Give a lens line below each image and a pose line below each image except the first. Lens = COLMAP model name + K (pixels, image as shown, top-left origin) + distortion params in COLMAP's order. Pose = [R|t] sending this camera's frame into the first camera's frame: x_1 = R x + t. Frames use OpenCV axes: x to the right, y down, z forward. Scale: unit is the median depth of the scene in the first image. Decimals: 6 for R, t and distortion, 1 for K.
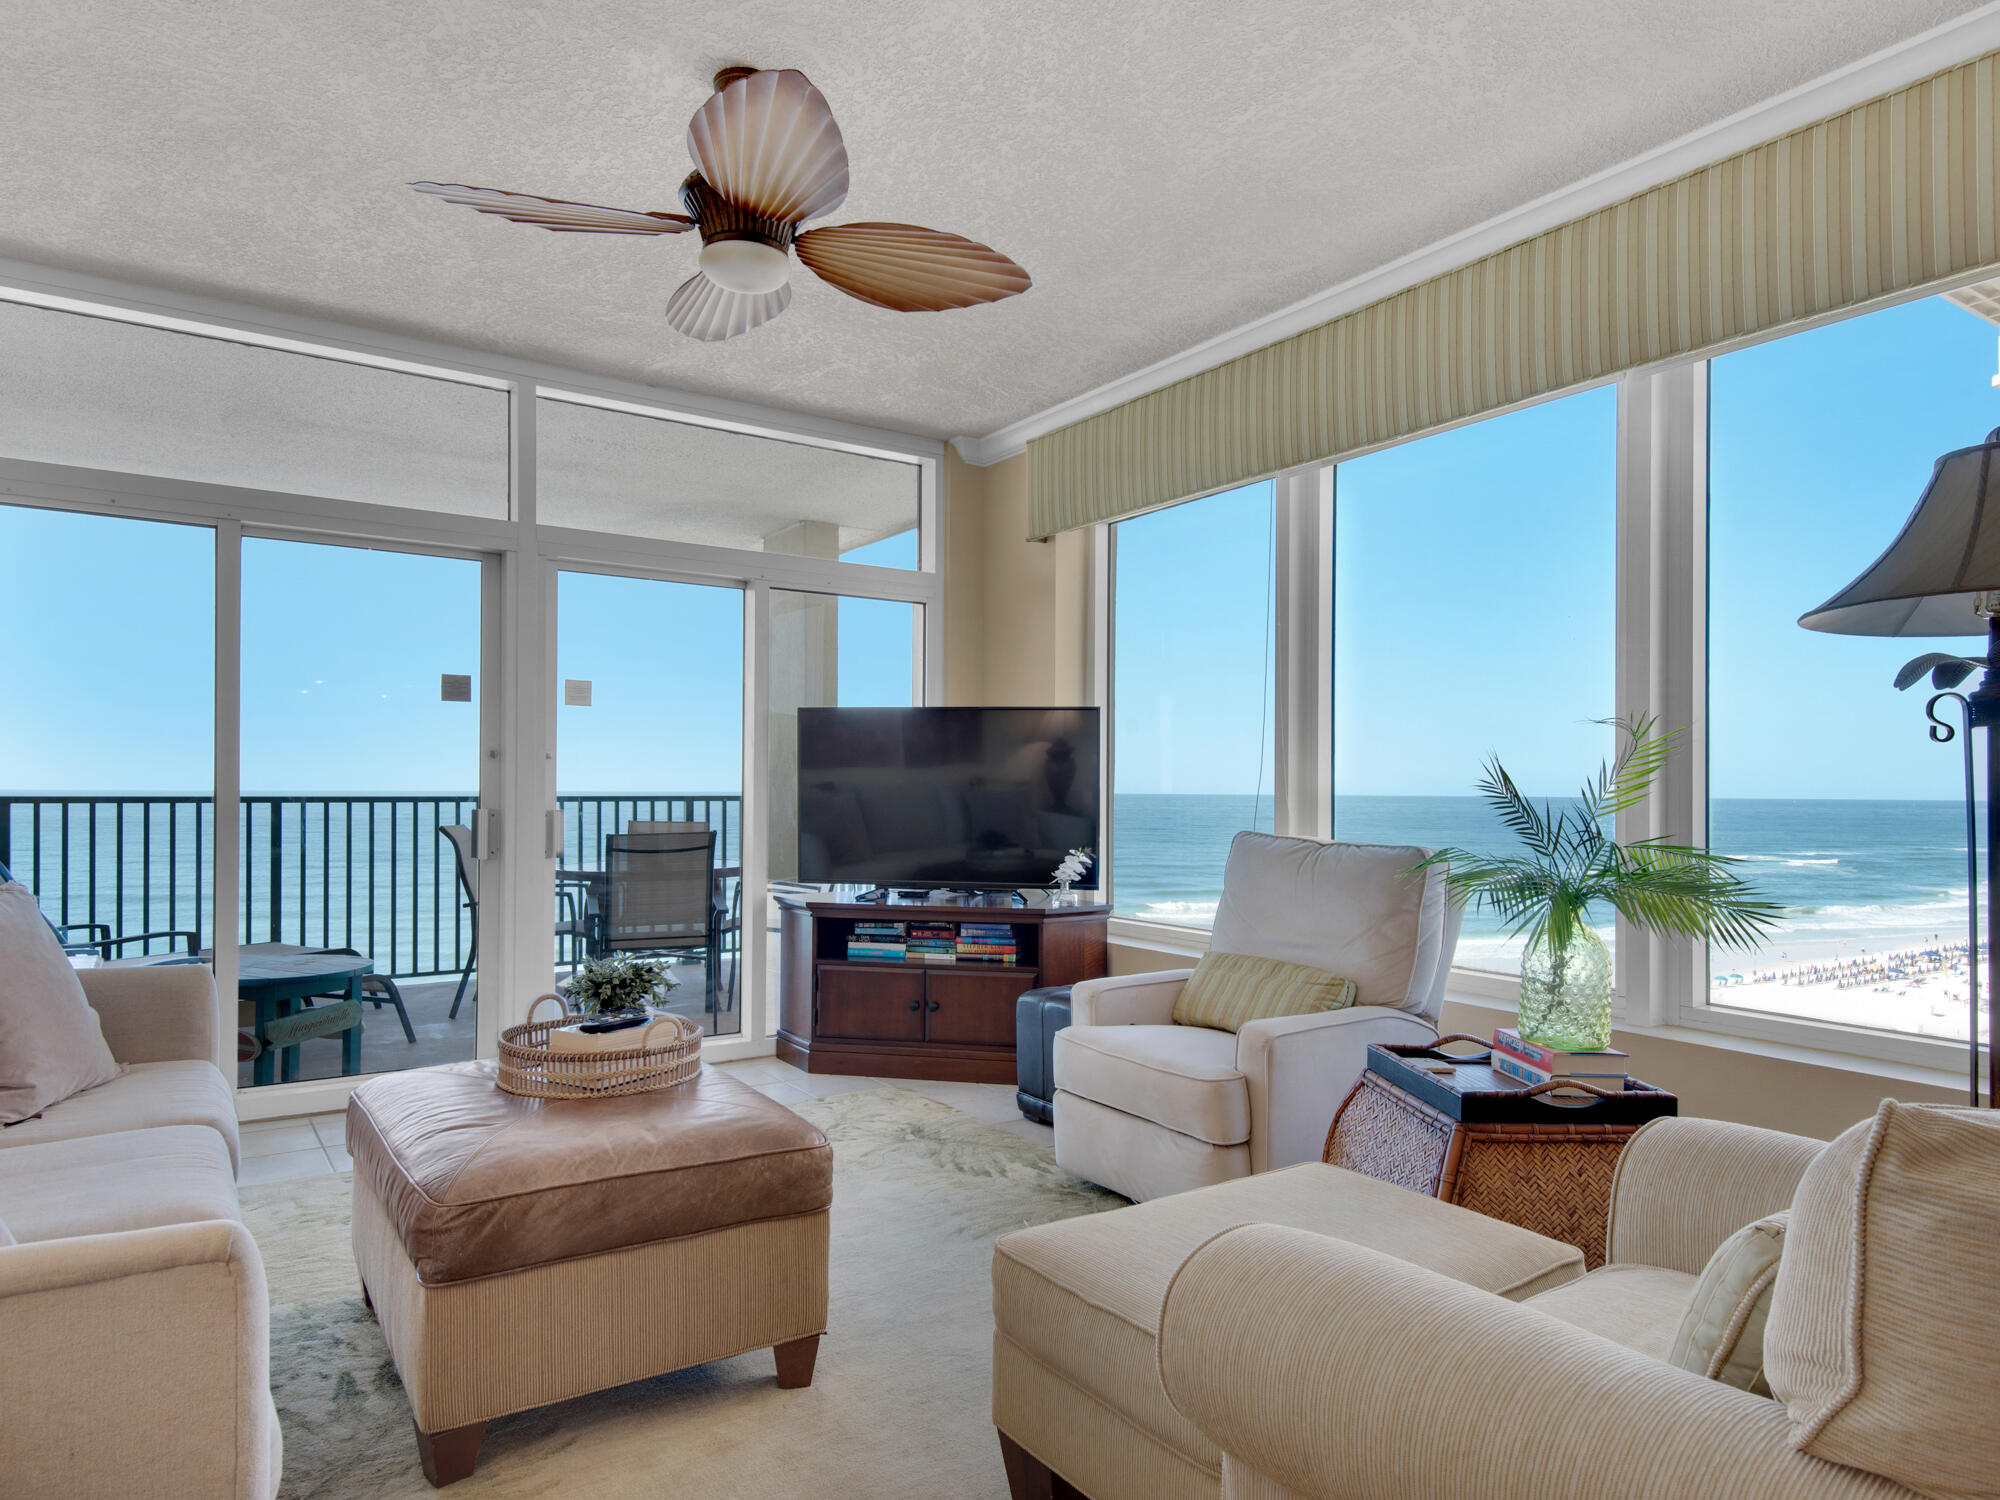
lens RADIAL K [[1232.1, 0, 996.6], [0, 1232.1, 786.1], [0, 0, 1]] dist [0.057893, -0.038633]
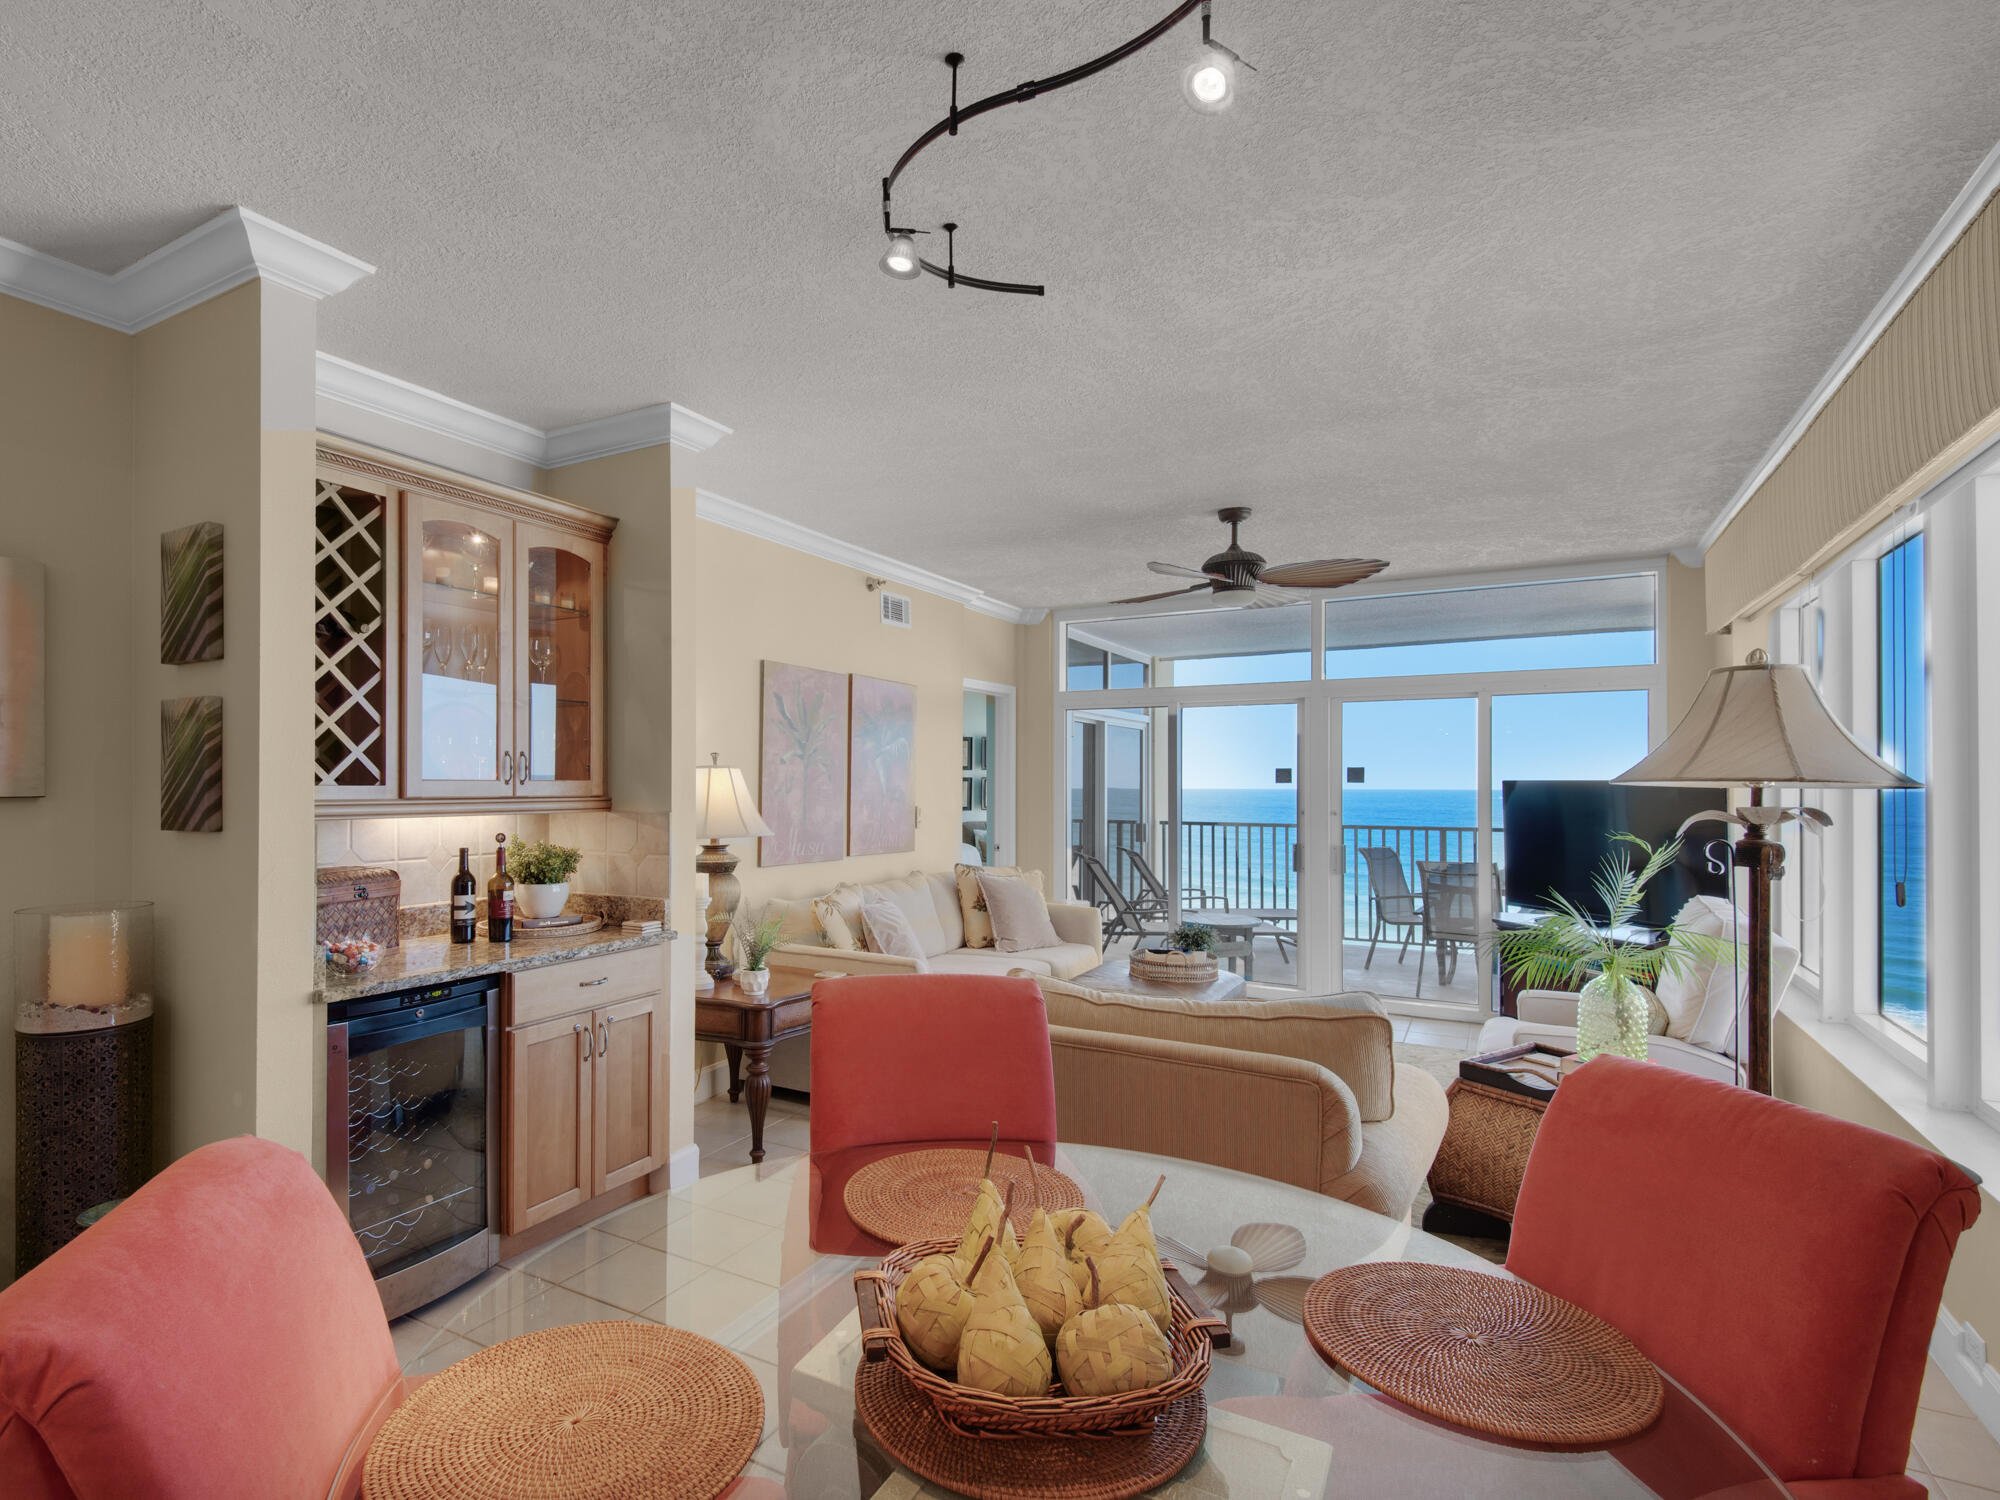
lens RADIAL K [[1017.4, 0, 902.5], [0, 1017.4, 771.2], [0, 0, 1]] dist [0.004465, -0.000119]
pose [[0.435603, -0.015138, -0.900011, 0.698271], [0.000750, 0.999864, -0.016455, -0.065175], [0.900138, 0.006492, 0.435556, -0.152345]]
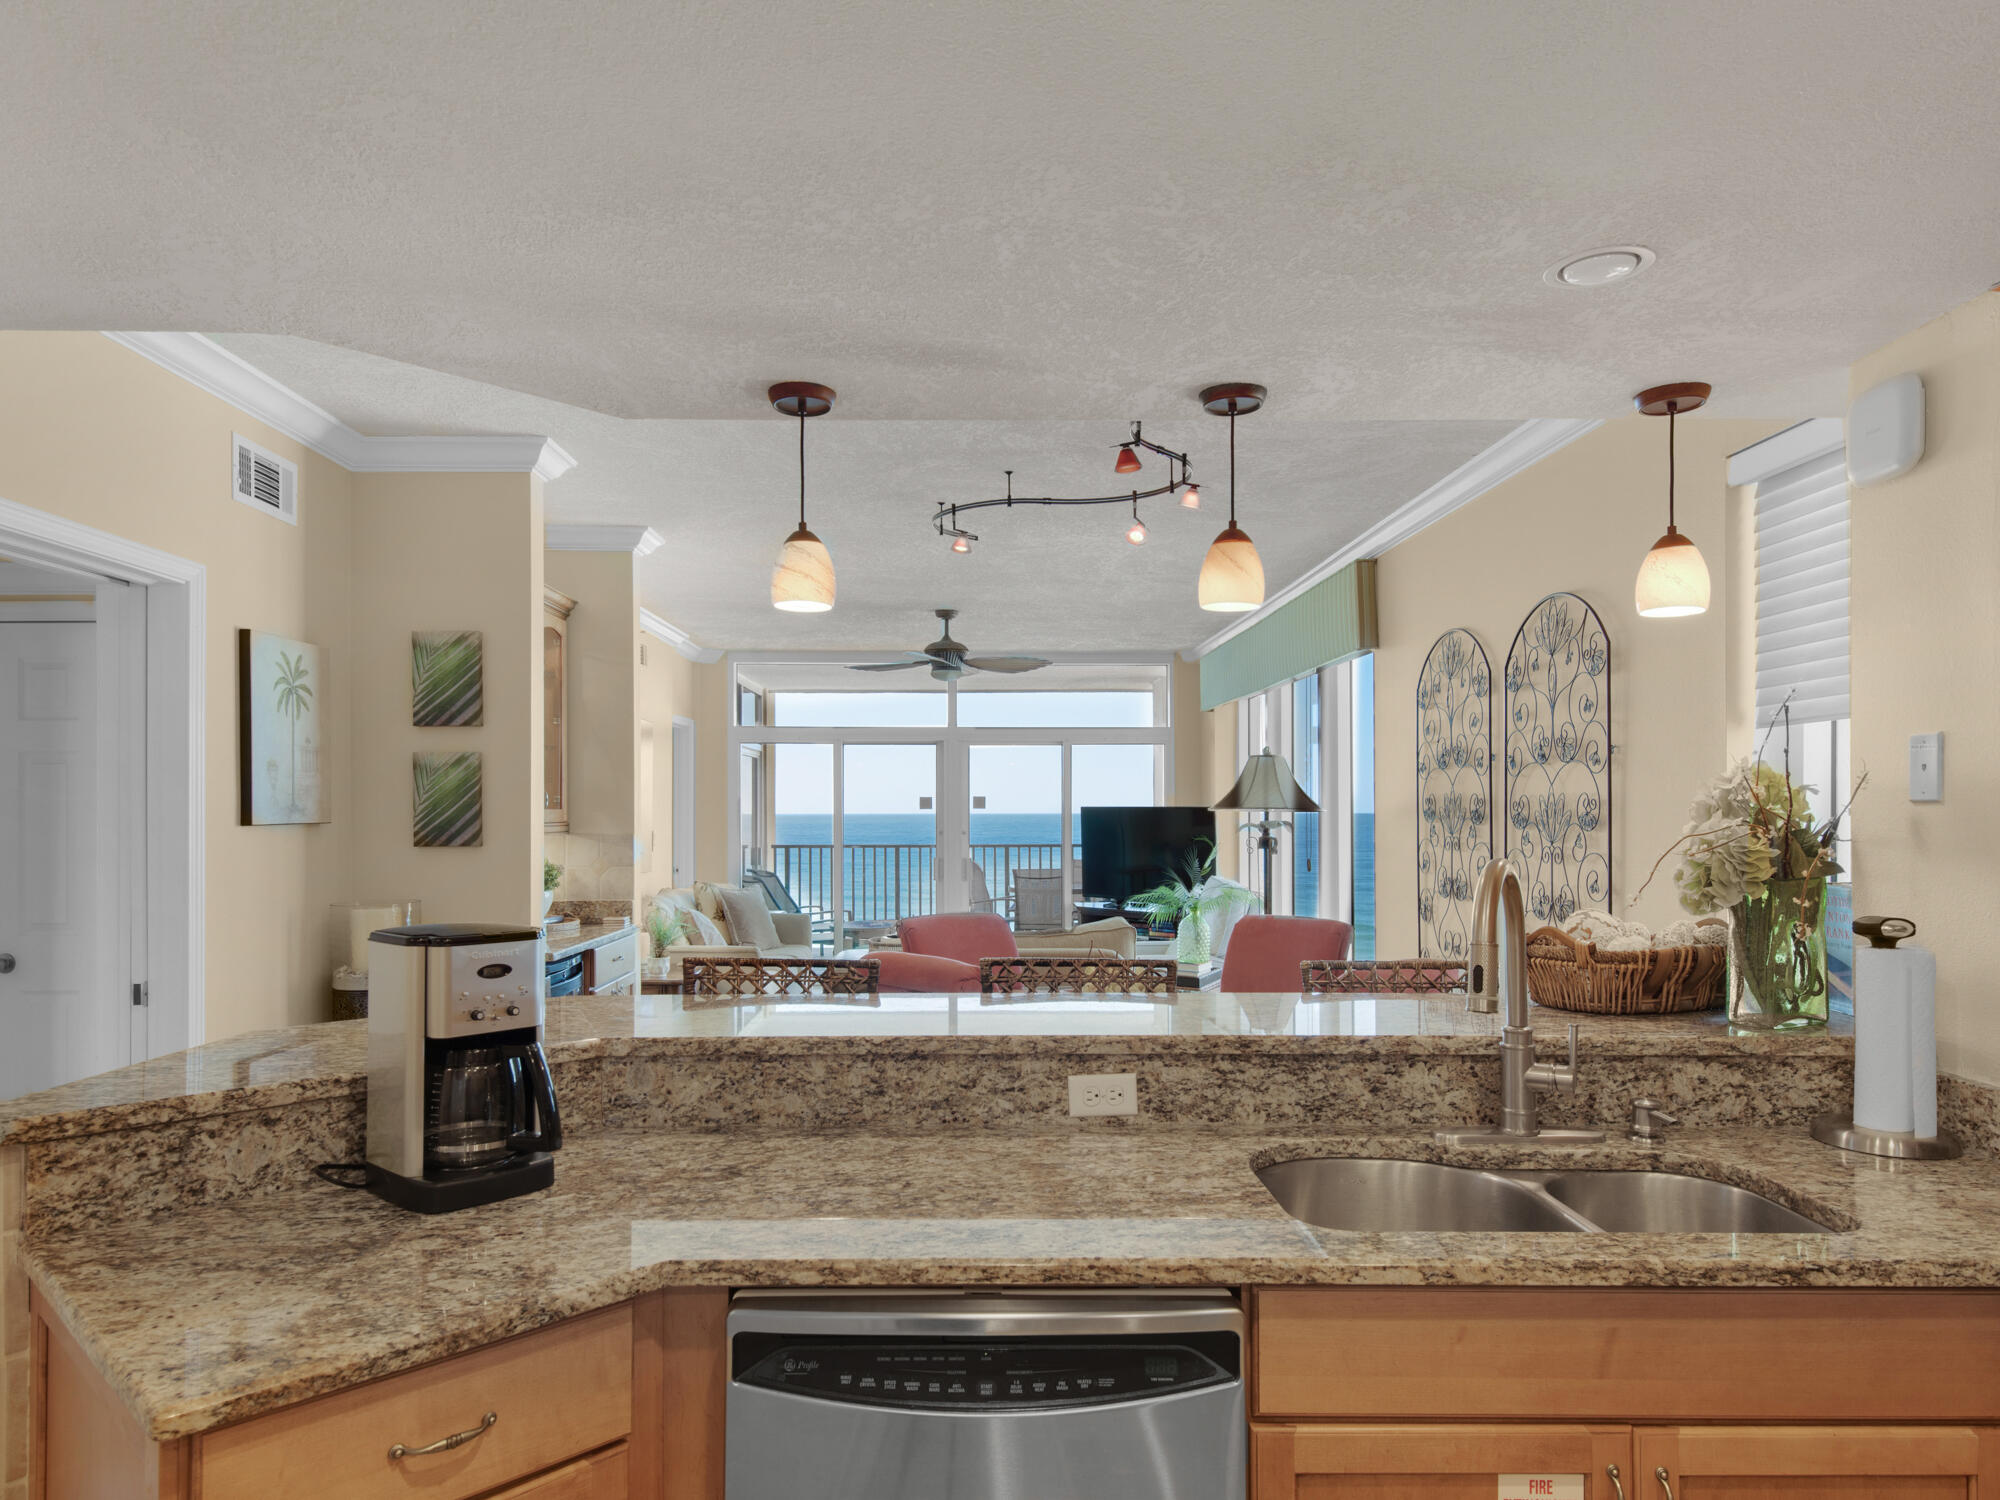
lens RADIAL K [[1232.1, 0, 996.6], [0, 1232.1, 786.1], [0, 0, 1]] dist [0.057893, -0.038633]
pose [[0.850671, -0.018220, -0.525382, 0.889219], [0.008203, 0.999738, -0.021389, -0.064644], [0.525634, 0.013885, 0.850598, -0.866510]]
